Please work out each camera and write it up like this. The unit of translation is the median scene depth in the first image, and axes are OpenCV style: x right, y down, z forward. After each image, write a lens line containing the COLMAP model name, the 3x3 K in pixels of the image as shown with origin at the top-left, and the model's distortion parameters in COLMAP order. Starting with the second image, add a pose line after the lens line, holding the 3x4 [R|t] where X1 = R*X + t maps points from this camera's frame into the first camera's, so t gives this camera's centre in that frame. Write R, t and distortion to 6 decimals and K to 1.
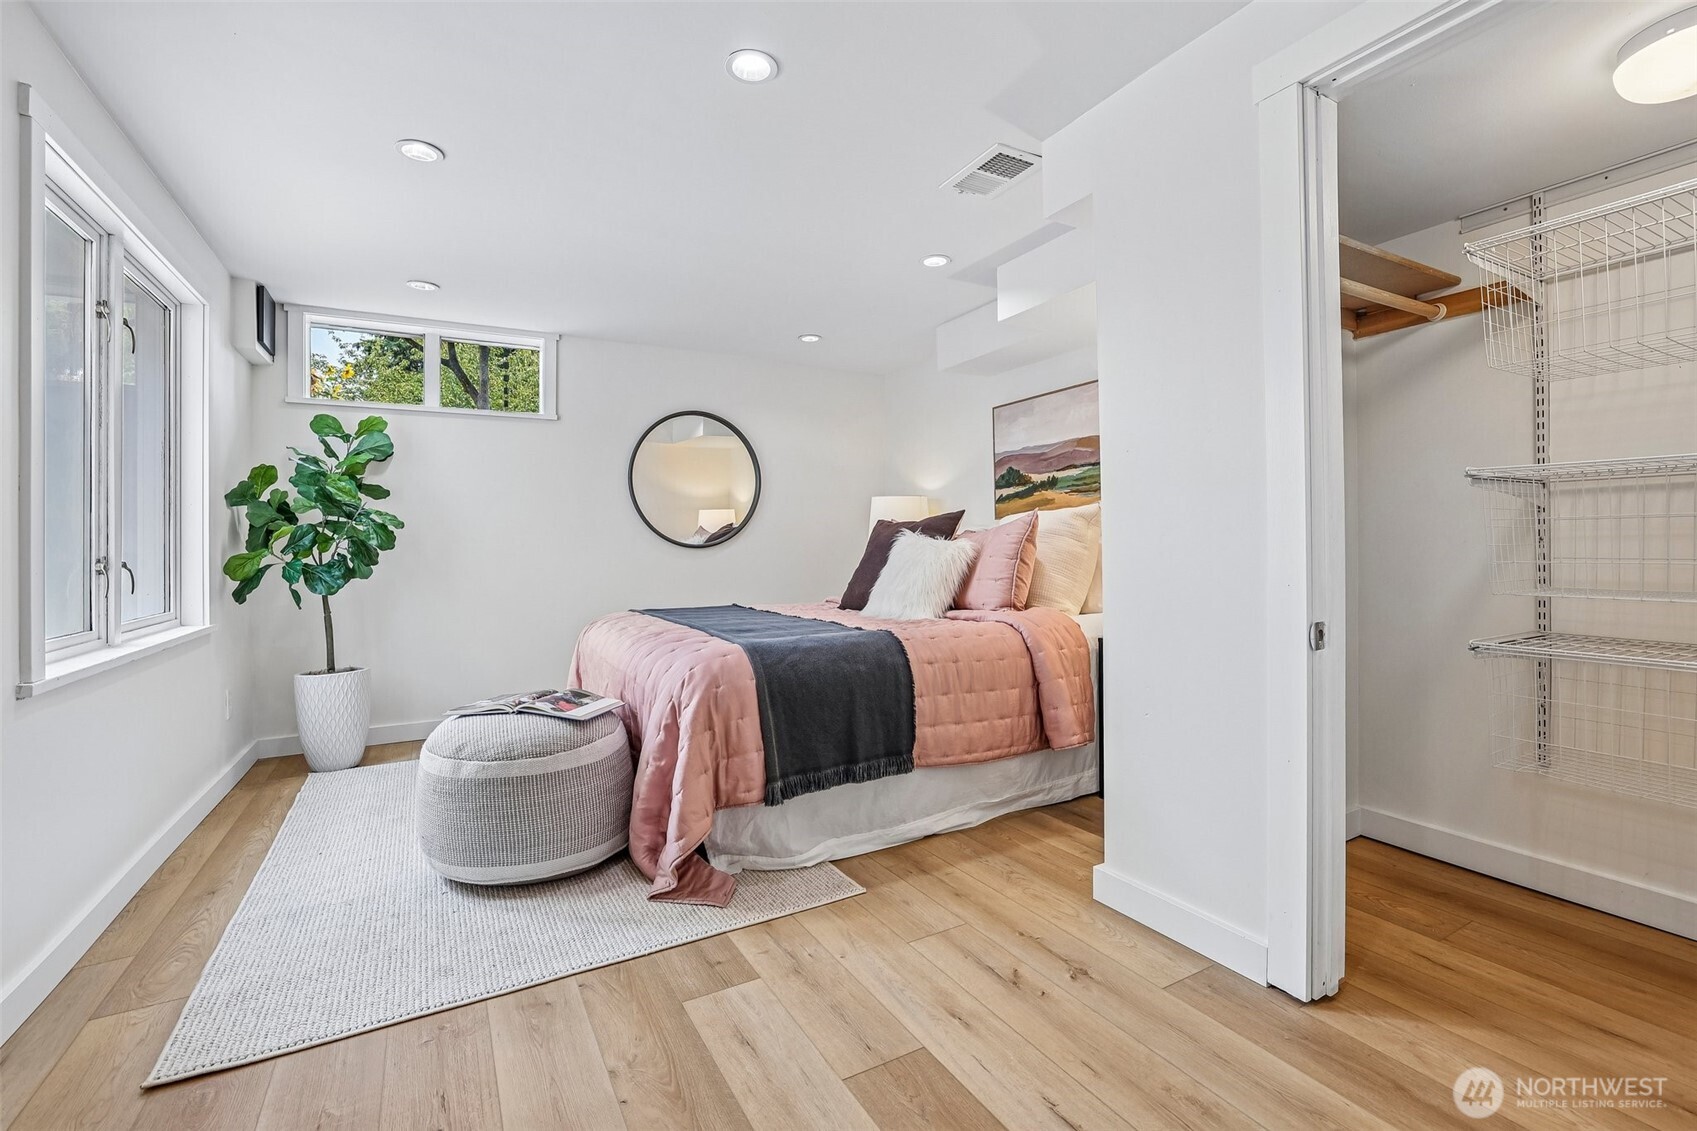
lens RADIAL K [[722.9, 0, 843.8], [0, 722.9, 547.9], [0, 0, 1]] dist [-0.020855, 0.003021]
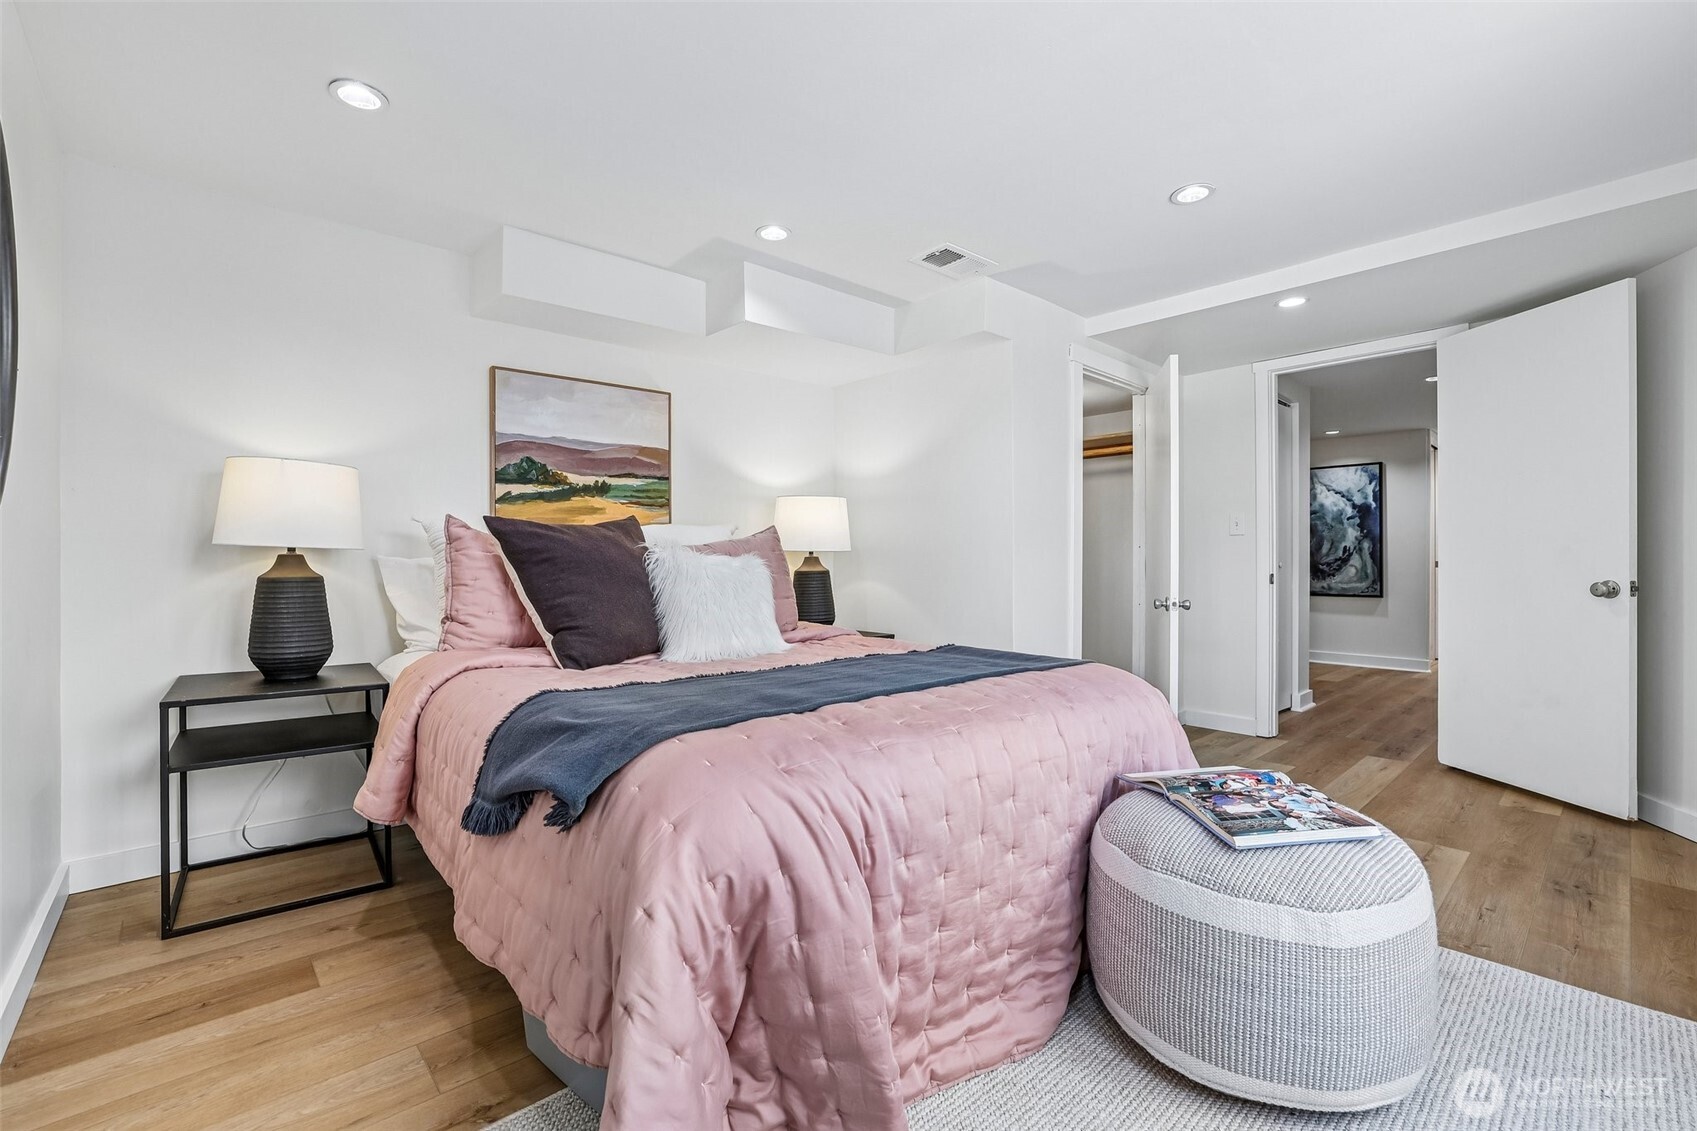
lens RADIAL K [[722.9, 0, 846.3], [0, 722.9, 570.0], [0, 0, 1]] dist [-0.020855, 0.003021]
pose [[-0.208298, 0.000887, 0.978065, -0.586953], [0.008991, 0.999959, 0.001008, 0.006914], [-0.978024, 0.009004, -0.208298, 0.871141]]
